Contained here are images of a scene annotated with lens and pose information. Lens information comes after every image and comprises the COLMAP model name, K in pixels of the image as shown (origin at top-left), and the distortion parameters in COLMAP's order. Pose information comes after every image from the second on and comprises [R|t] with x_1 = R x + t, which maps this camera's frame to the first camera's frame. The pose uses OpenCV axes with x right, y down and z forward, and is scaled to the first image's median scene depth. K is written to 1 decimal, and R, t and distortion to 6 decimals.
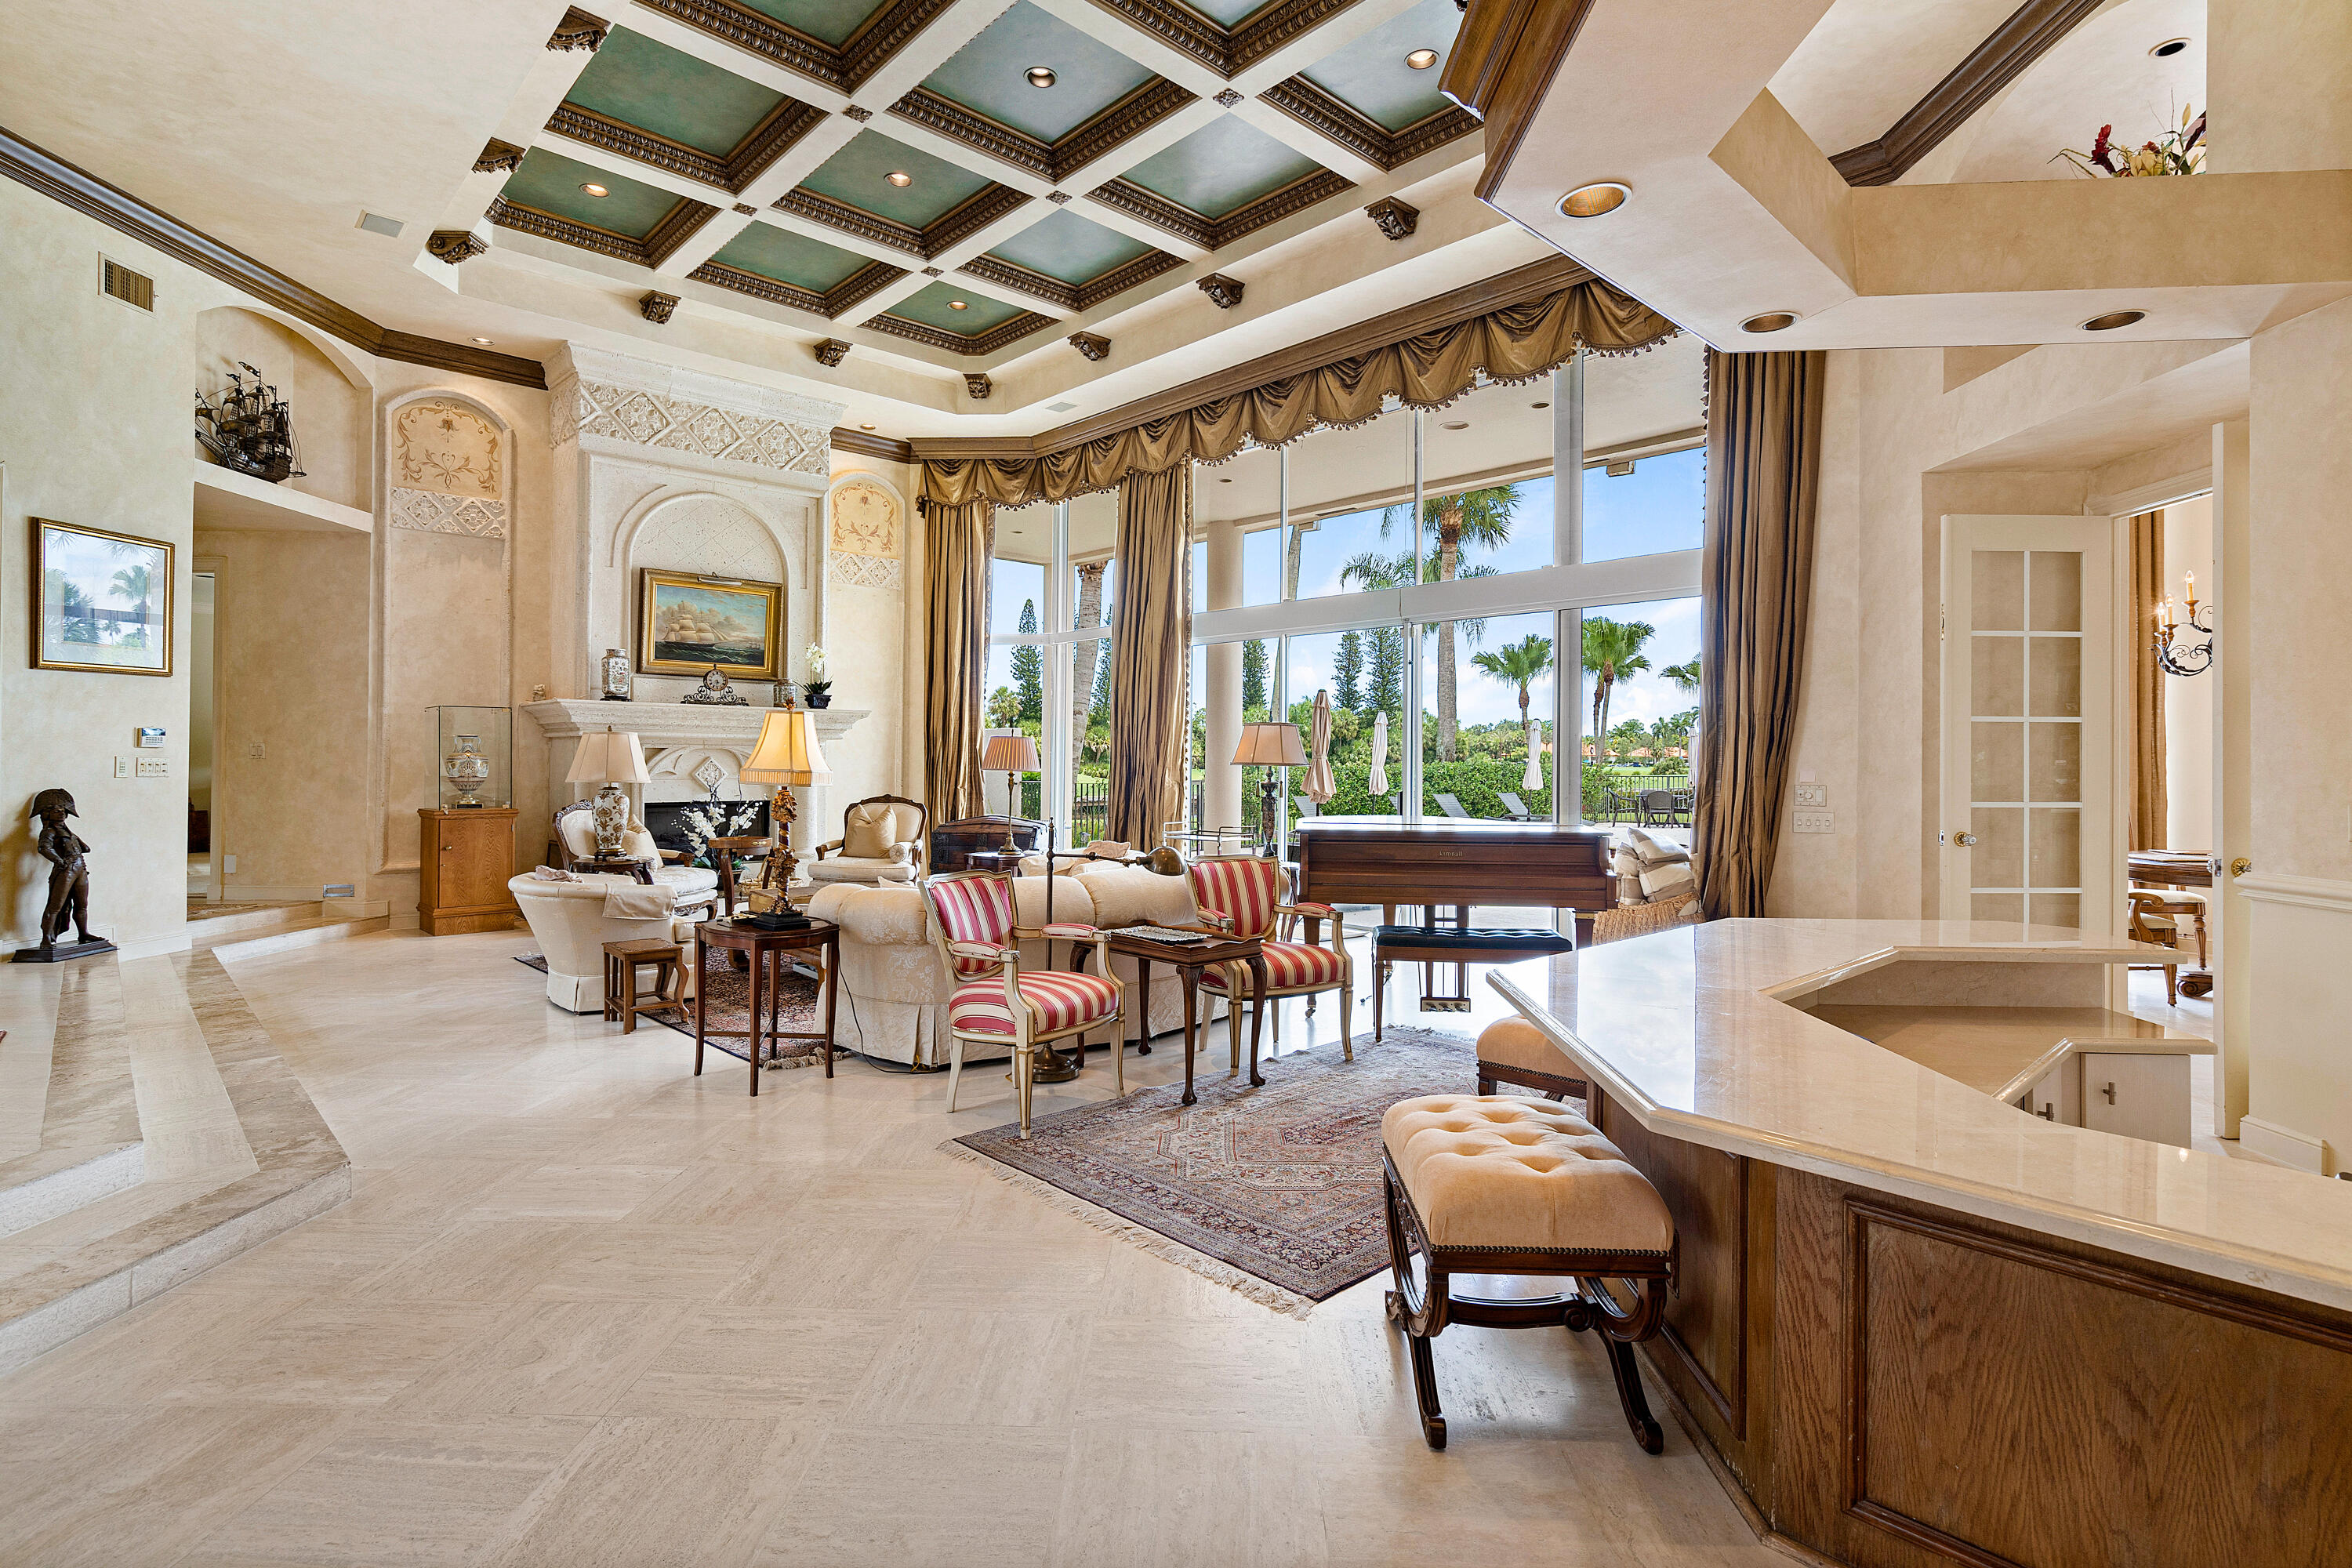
lens RADIAL K [[1171.4, 0, 1169.1], [0, 1171.4, 751.8], [0, 0, 1]] dist [0.001157, -0.000838]
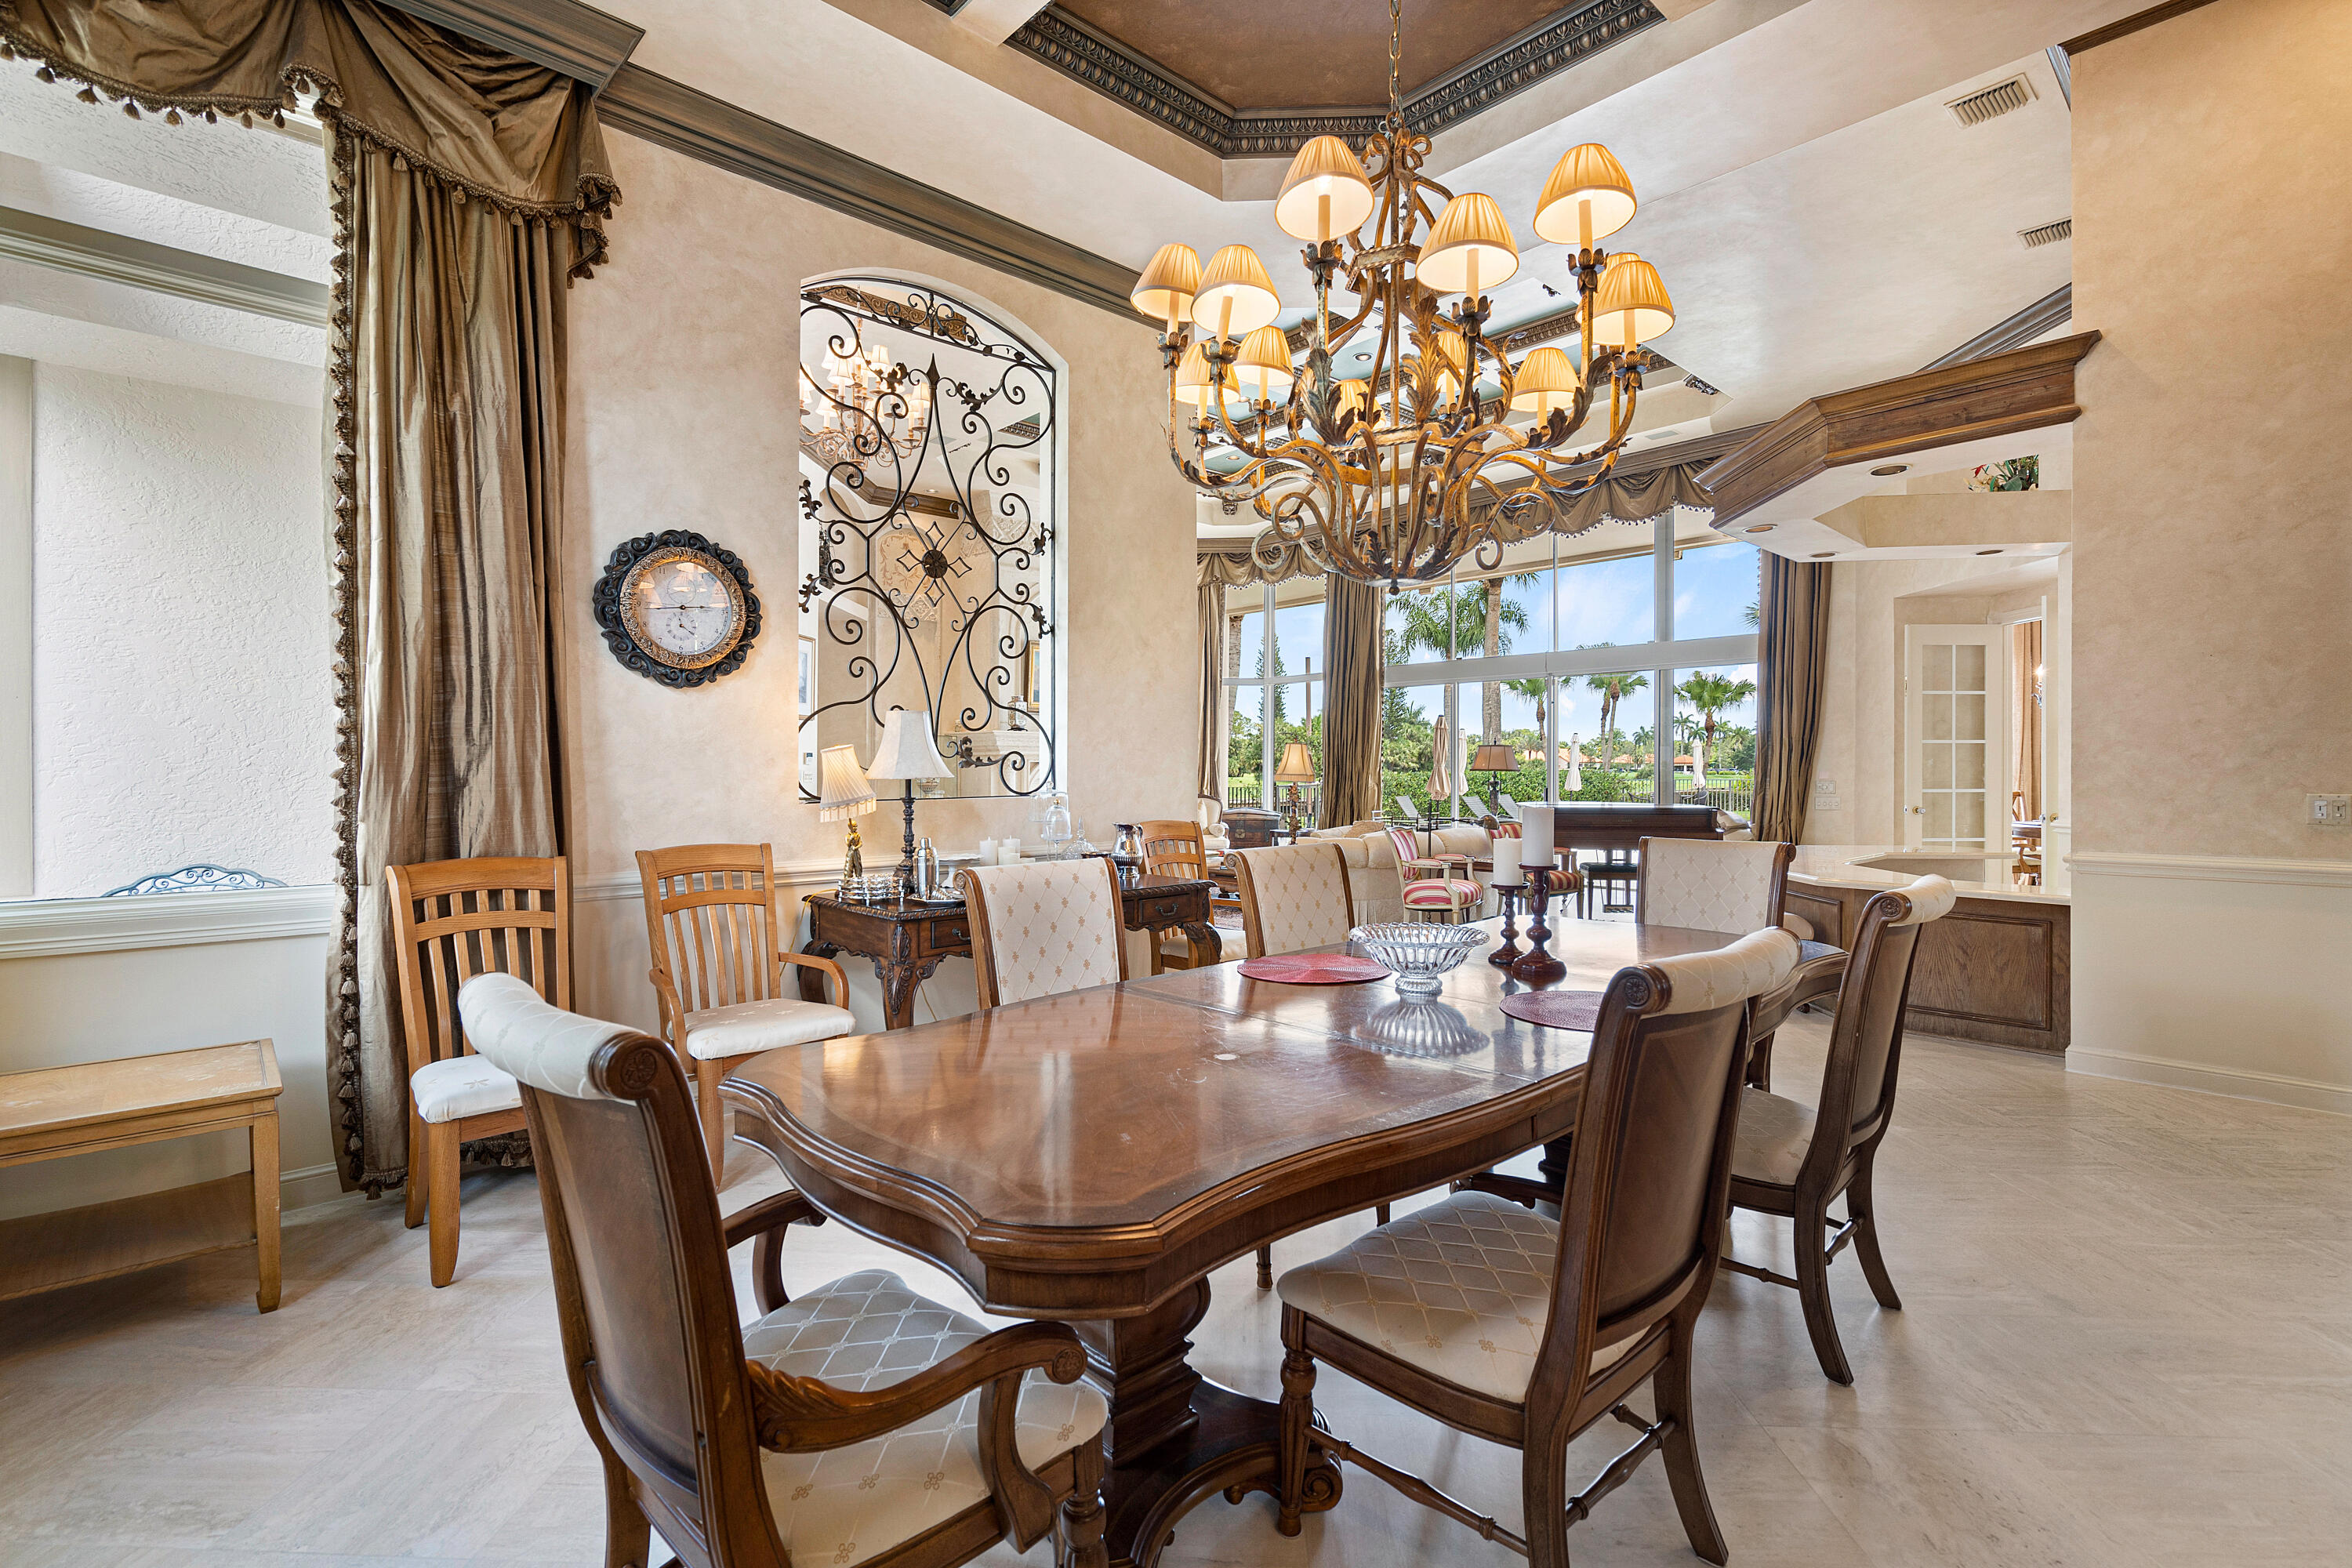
lens RADIAL K [[1108.9, 0, 1179.2], [0, 1108.9, 770.0], [0, 0, 1]] dist [-0.001878, 0.000356]
pose [[0.999966, -0.006151, 0.005574, -0.381054], [0.006104, 0.999946, 0.008405, -0.005614], [-0.005625, -0.008371, 0.999949, -0.568980]]
